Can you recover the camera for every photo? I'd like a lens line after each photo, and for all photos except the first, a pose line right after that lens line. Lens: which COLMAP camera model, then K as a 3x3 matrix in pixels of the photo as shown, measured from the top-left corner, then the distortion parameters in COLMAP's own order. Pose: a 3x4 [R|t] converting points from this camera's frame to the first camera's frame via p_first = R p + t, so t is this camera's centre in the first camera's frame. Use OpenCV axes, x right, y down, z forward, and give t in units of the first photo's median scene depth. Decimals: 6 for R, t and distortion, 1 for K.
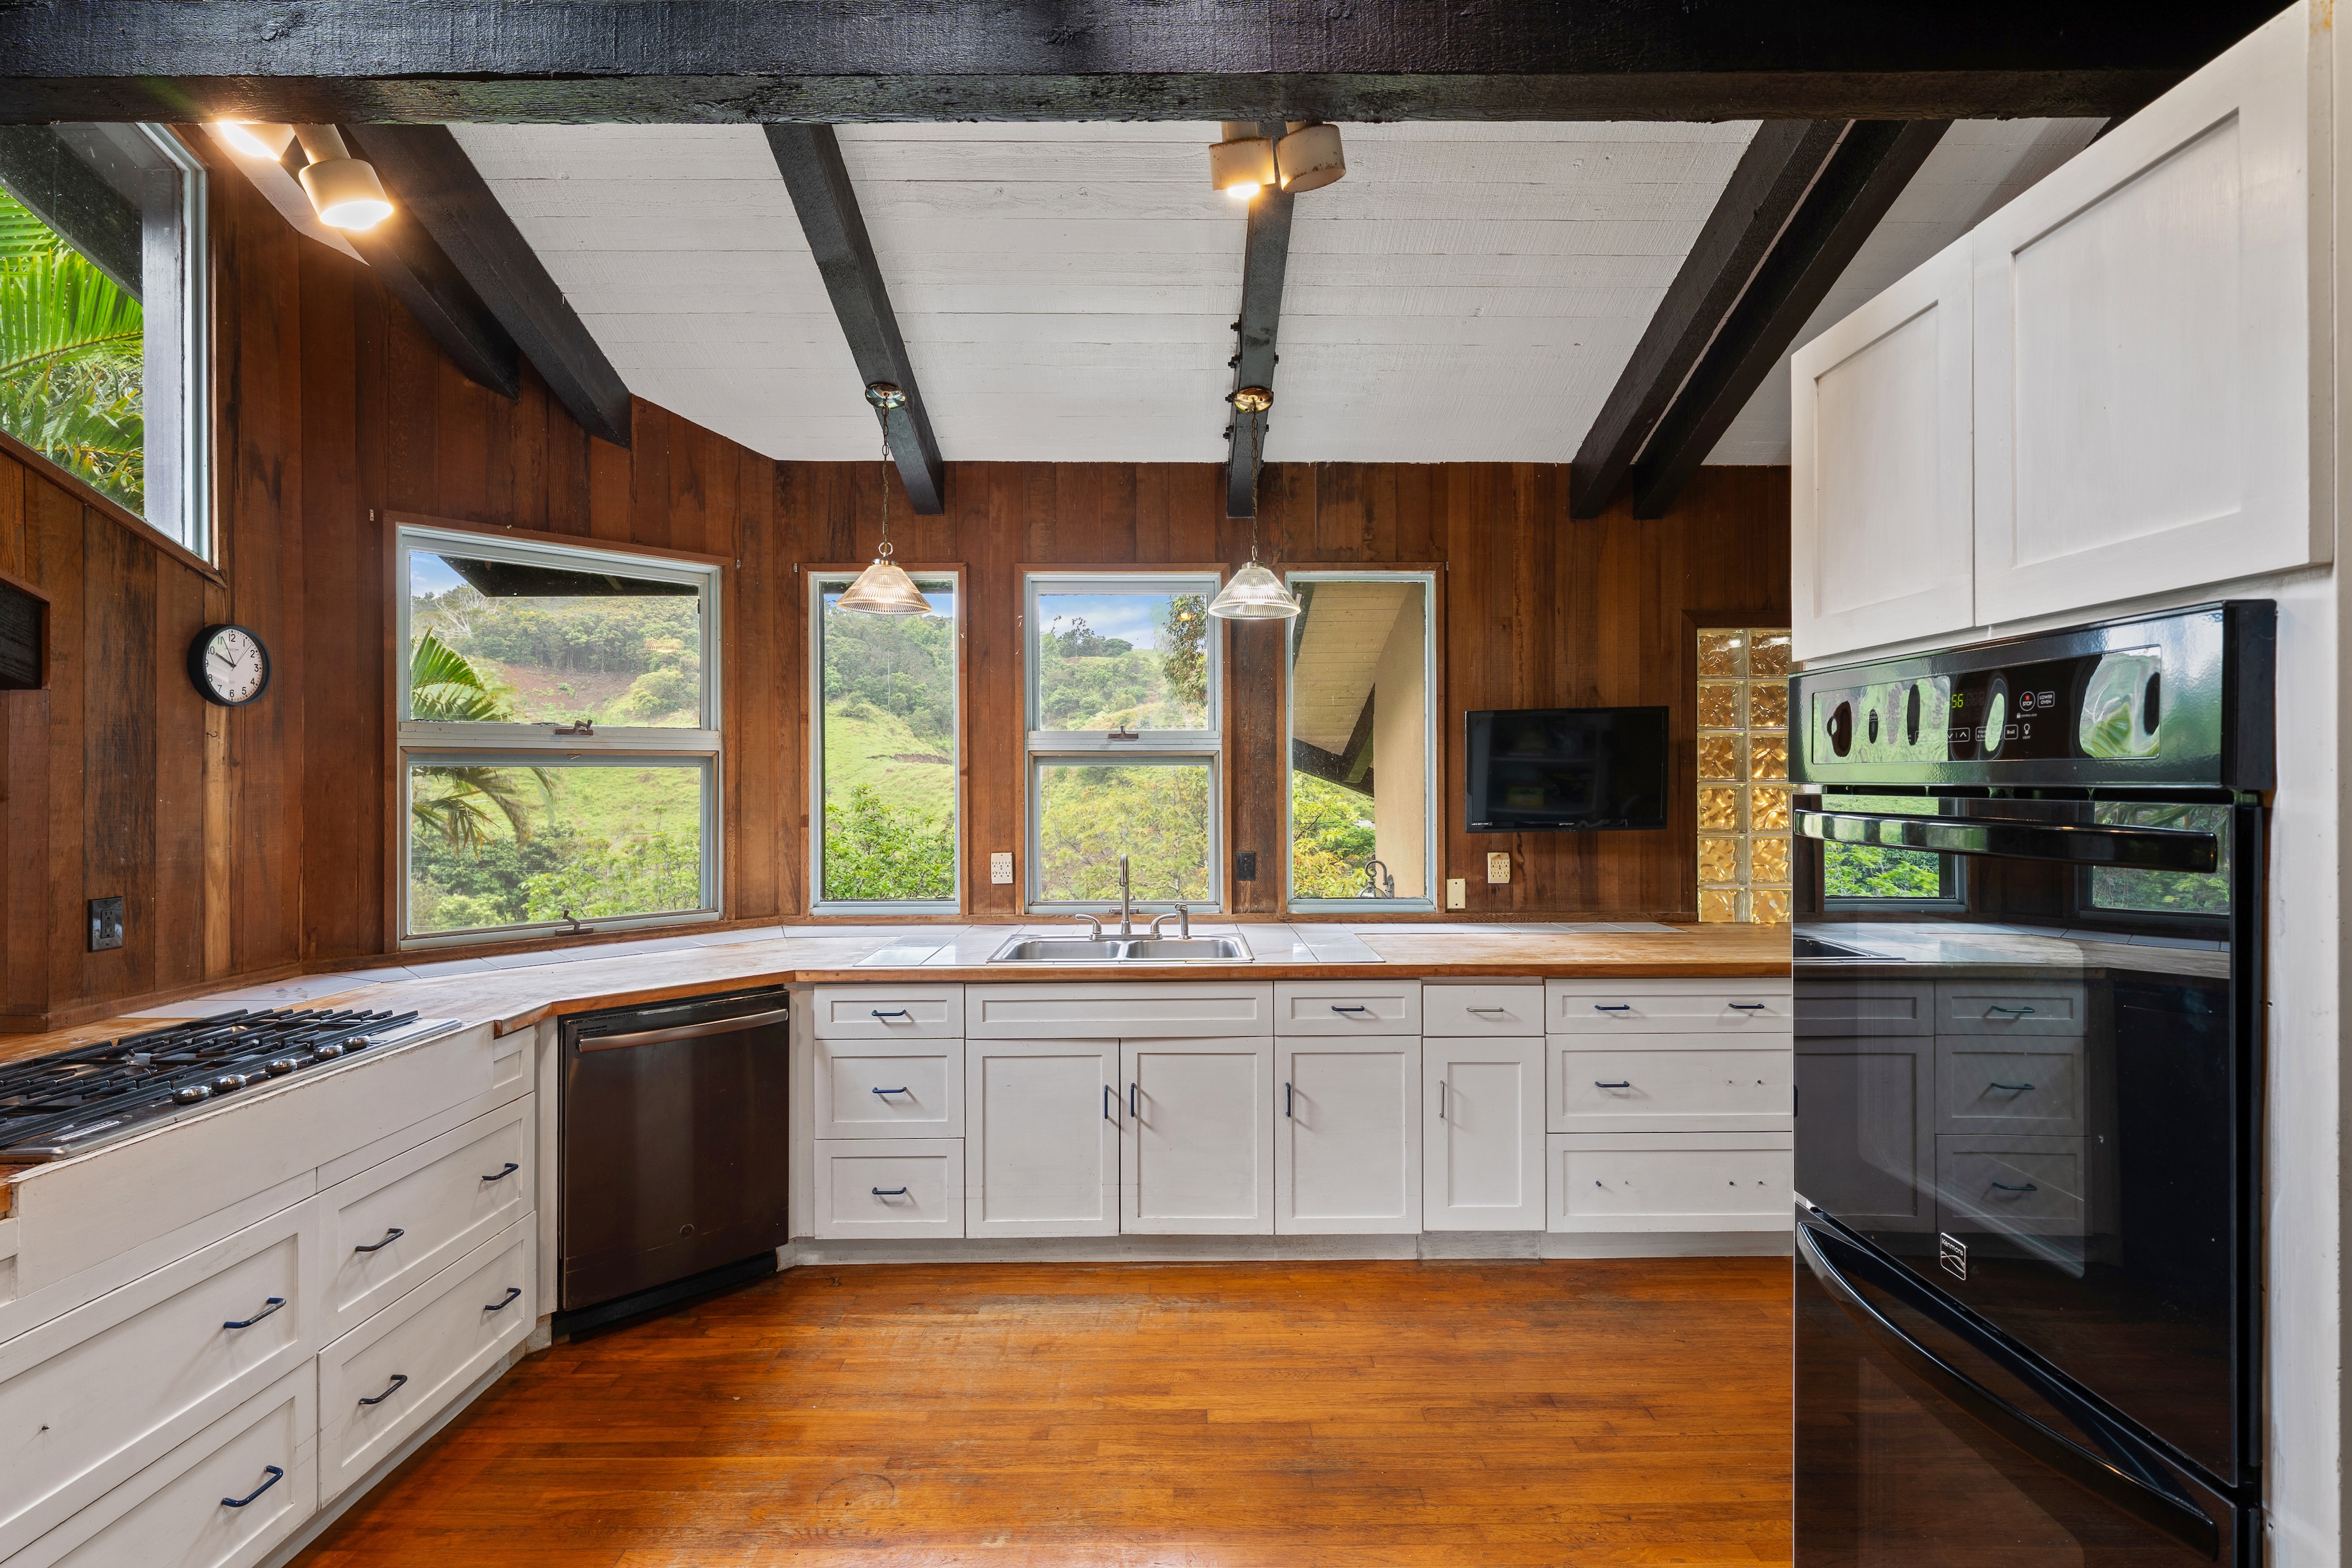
lens RADIAL K [[1122.0, 0, 1180.8], [0, 1122.0, 775.9], [0, 0, 1]] dist [0.003817, 0.000428]
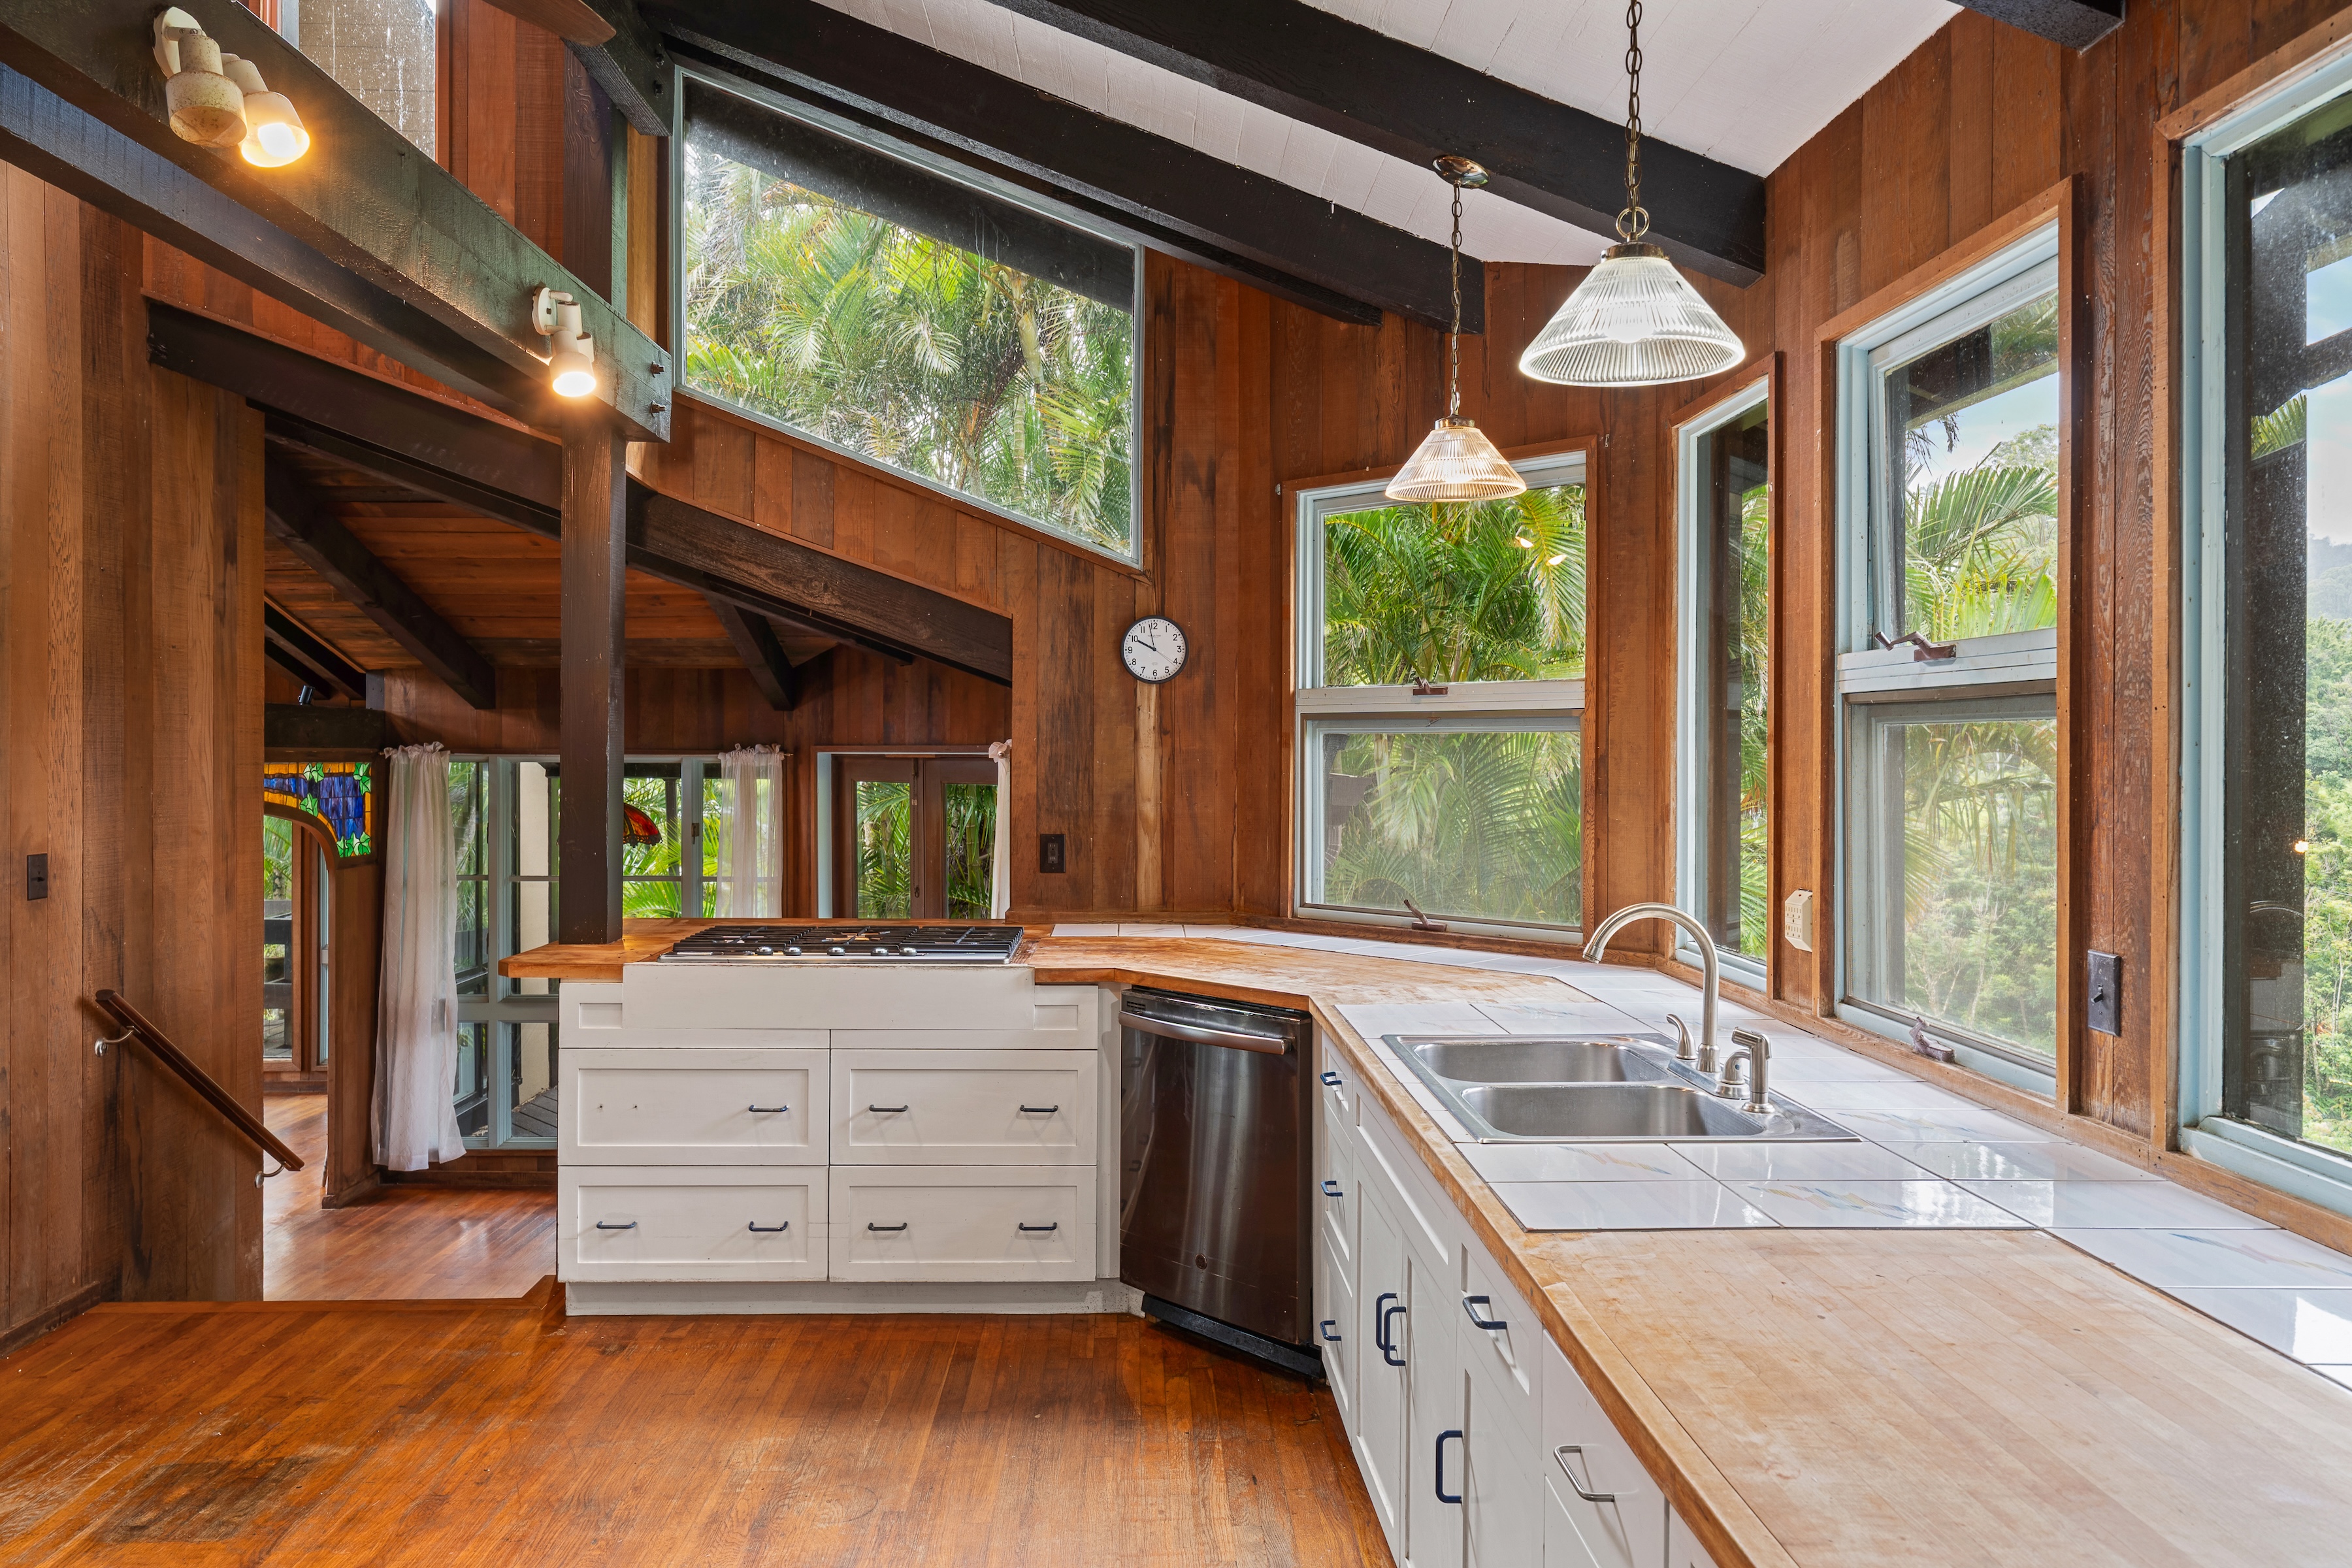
lens RADIAL K [[1560.8, 0, 1173.9], [0, 1560.8, 772.2], [0, 0, 1]] dist [-0.005246, 0.001428]
pose [[0.011738, 0.017327, -0.999781, 0.817673], [-0.002966, 0.999846, 0.017294, 0.002645], [0.999927, 0.002762, 0.011787, 1.021909]]
